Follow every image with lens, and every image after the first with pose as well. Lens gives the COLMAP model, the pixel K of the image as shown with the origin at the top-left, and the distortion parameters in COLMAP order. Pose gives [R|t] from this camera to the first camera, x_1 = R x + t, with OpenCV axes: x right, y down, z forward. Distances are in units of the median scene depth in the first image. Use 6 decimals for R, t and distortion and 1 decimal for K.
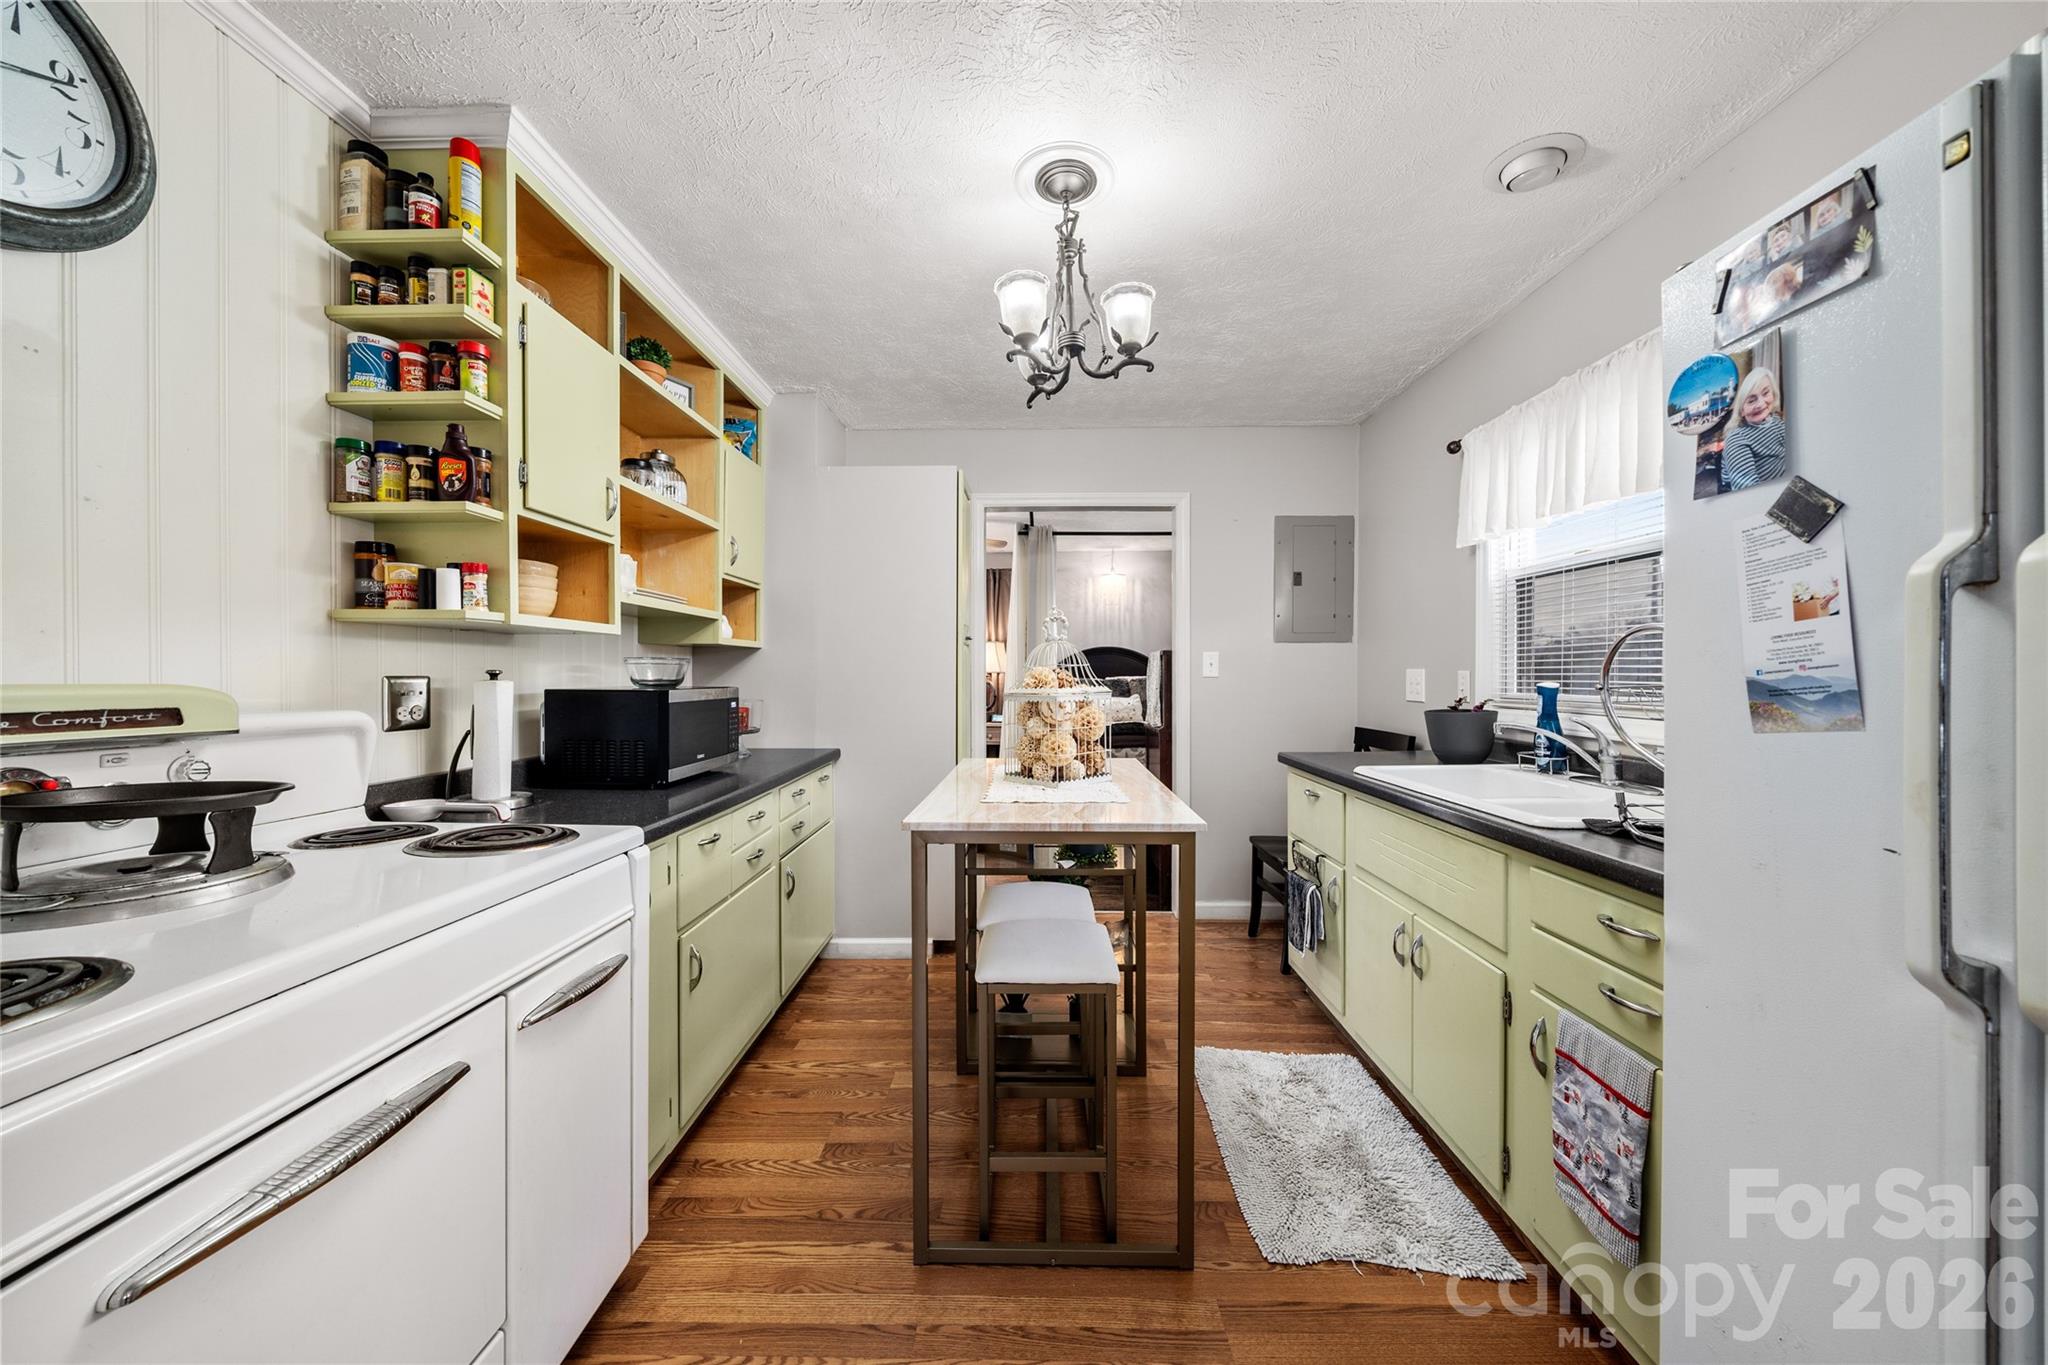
lens RADIAL K [[709.2, 0, 1028.3], [0, 709.2, 683.9], [0, 0, 1]] dist [-0.008714, 0.000383]
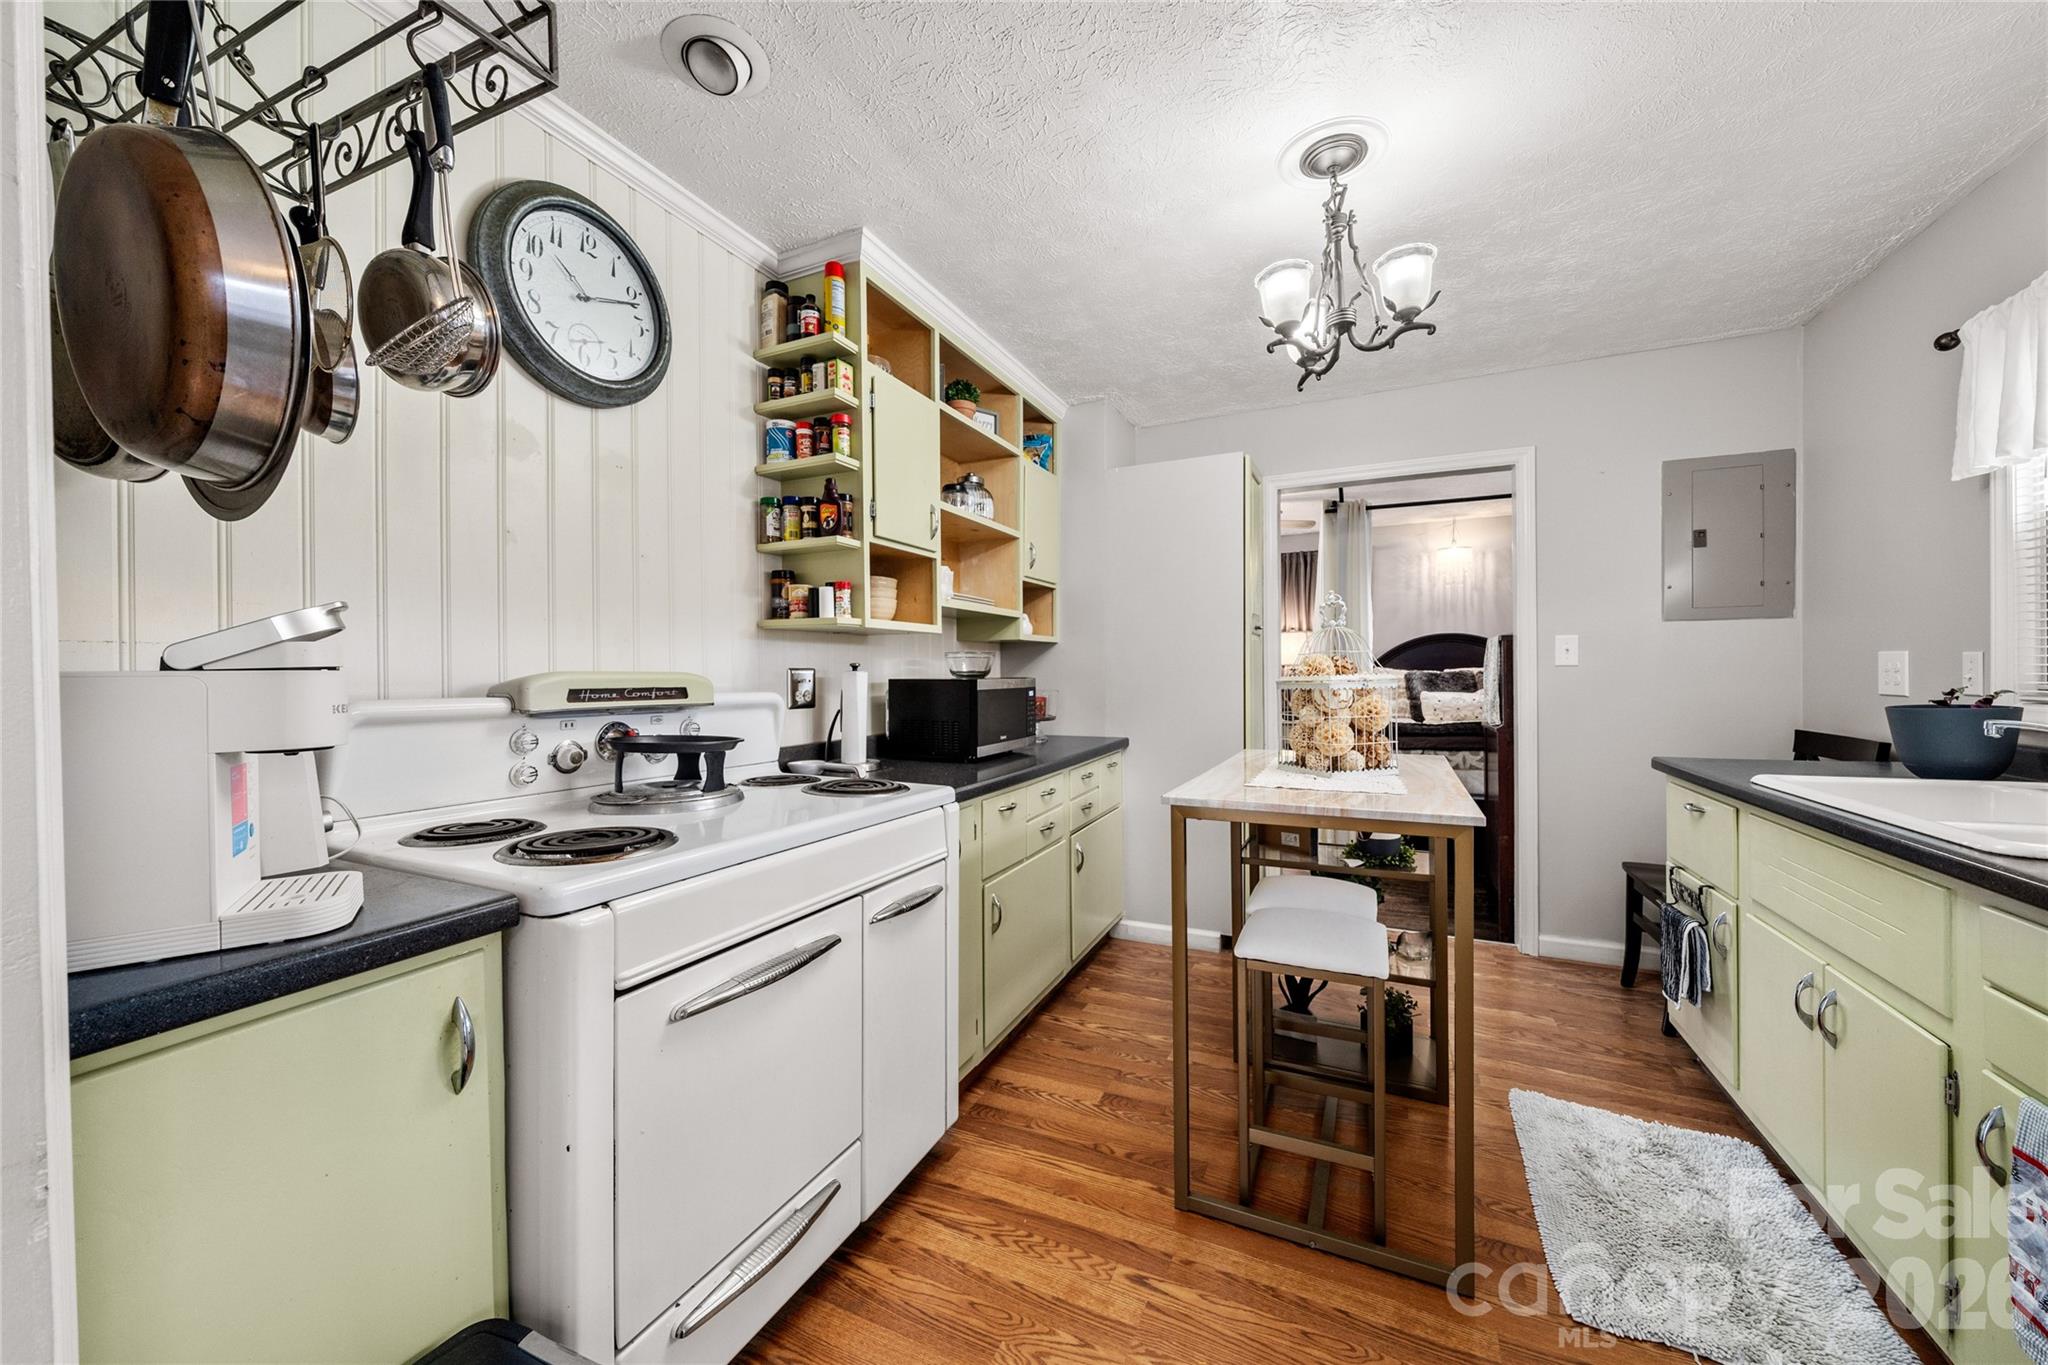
lens RADIAL K [[737.5, 0, 1022.3], [0, 737.5, 682.6], [0, 0, 1]] dist [-0.008936, -0.000259]
pose [[0.911313, -0.000947, -0.411713, 0.071279], [0.002836, 0.999988, 0.003979, 0.010724], [0.411705, -0.004794, 0.911305, -0.095138]]
